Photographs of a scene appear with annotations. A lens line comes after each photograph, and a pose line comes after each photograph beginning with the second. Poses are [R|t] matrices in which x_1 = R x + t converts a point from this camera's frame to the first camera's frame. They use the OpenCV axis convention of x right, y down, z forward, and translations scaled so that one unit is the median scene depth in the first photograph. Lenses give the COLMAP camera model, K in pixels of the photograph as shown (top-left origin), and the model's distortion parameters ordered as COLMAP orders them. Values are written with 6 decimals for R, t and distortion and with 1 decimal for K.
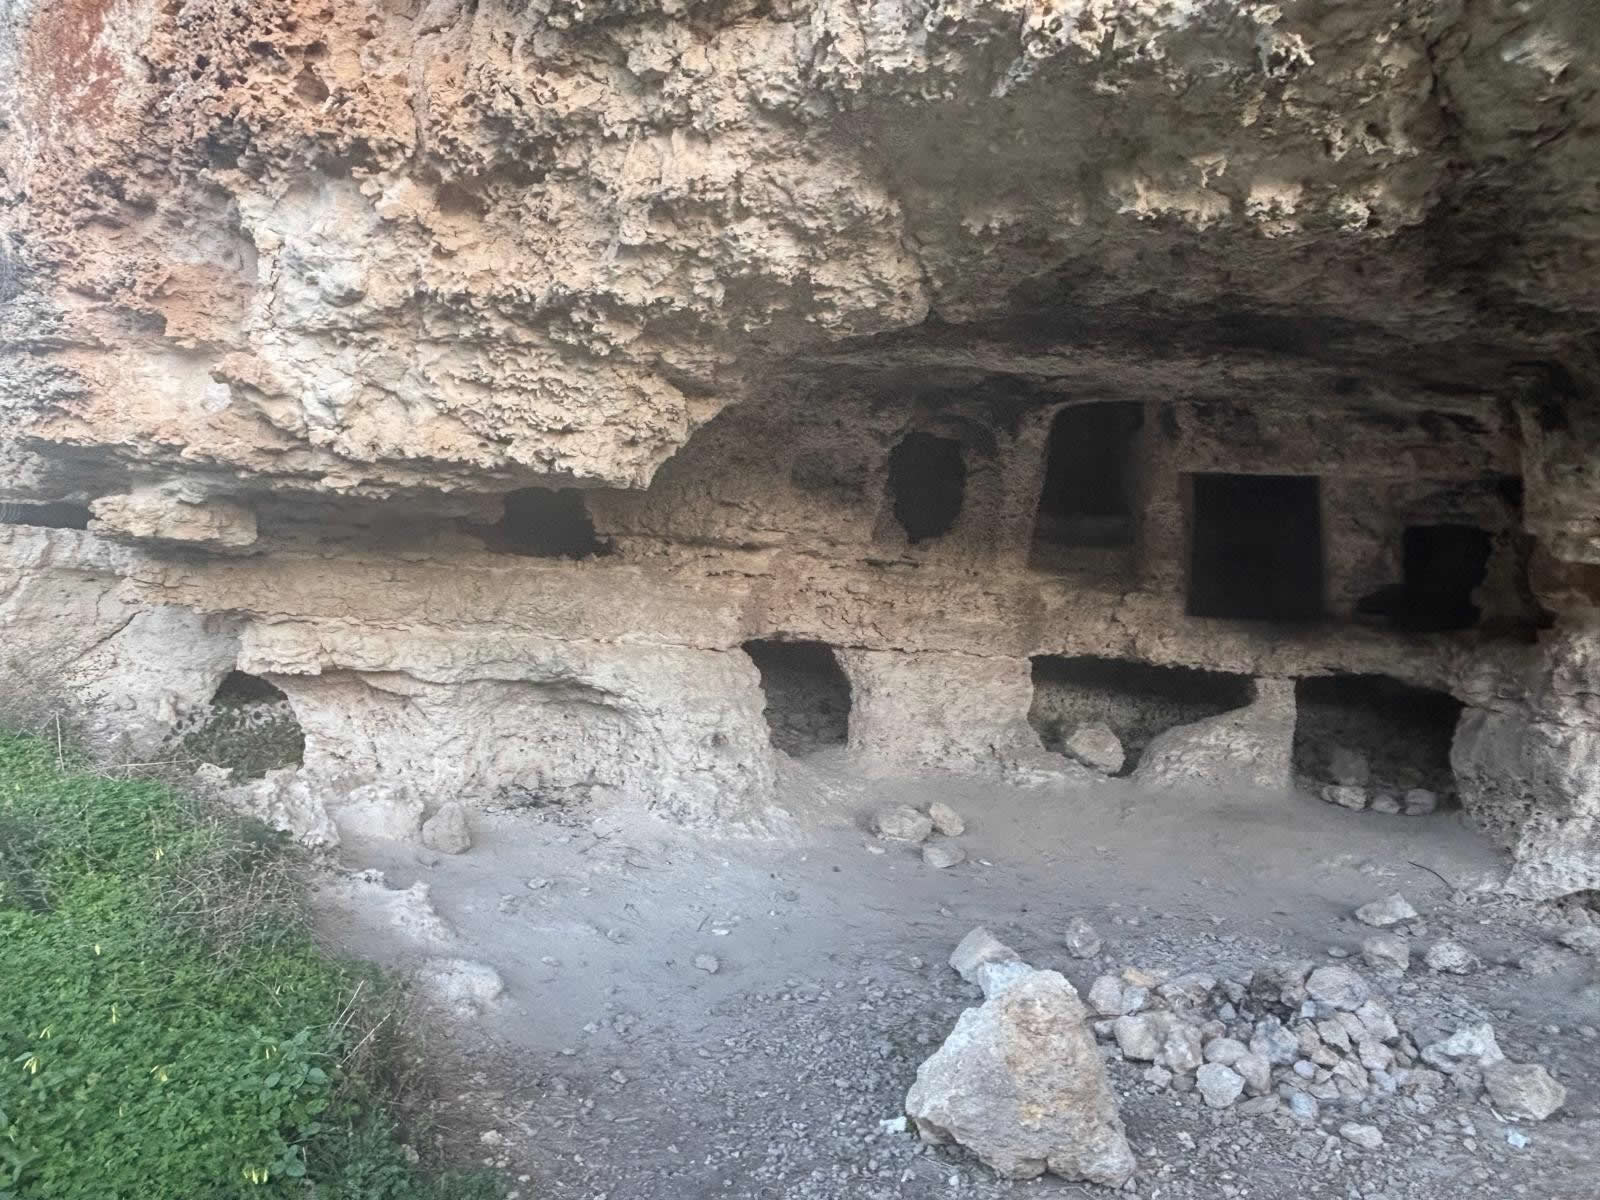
lens RADIAL K [[1138.7, 0, 800.5], [0, 1138.7, 600.0], [0, 0, 1]] dist [0.010551, -0.015306]
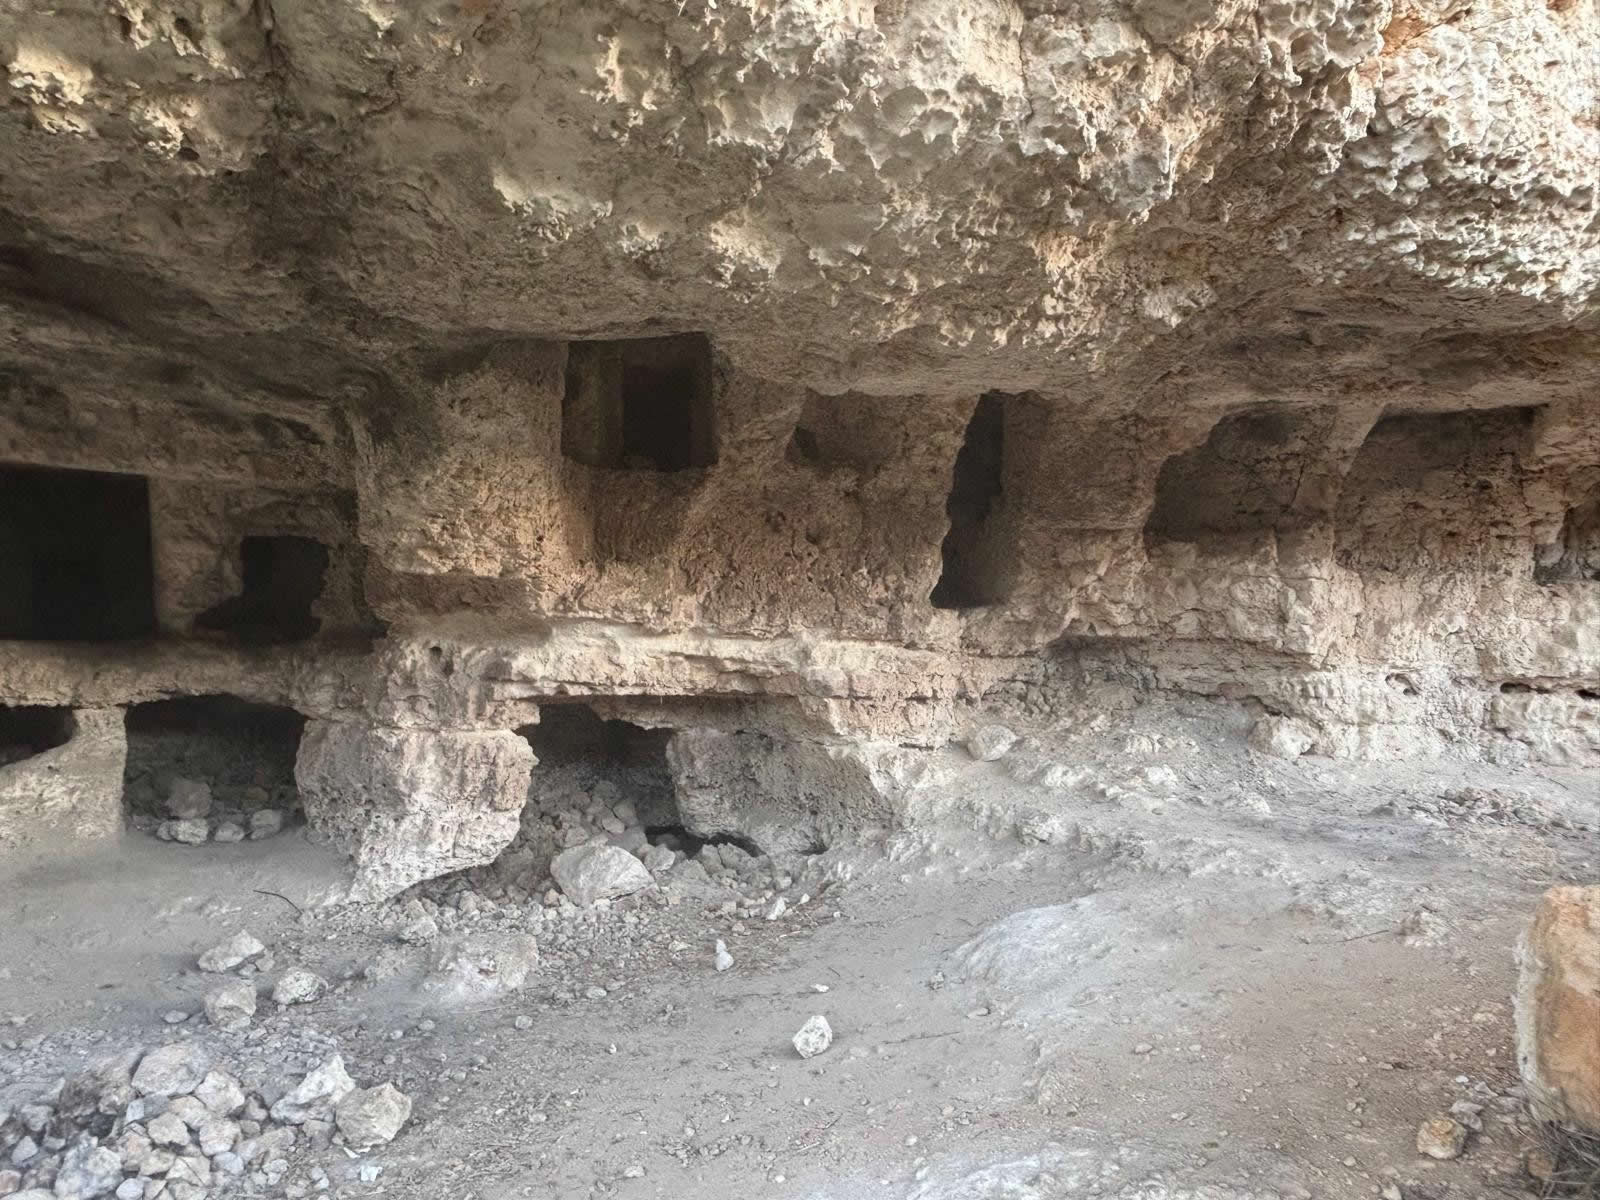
lens RADIAL K [[1138.7, 0, 804.2], [0, 1138.7, 601.7], [0, 0, 1]] dist [0.010551, -0.015306]
pose [[0.590364, -0.012357, 0.807043, 0.056590], [0.024769, 0.999689, -0.002812, 0.006606], [-0.806757, 0.021649, 0.590486, 0.094892]]
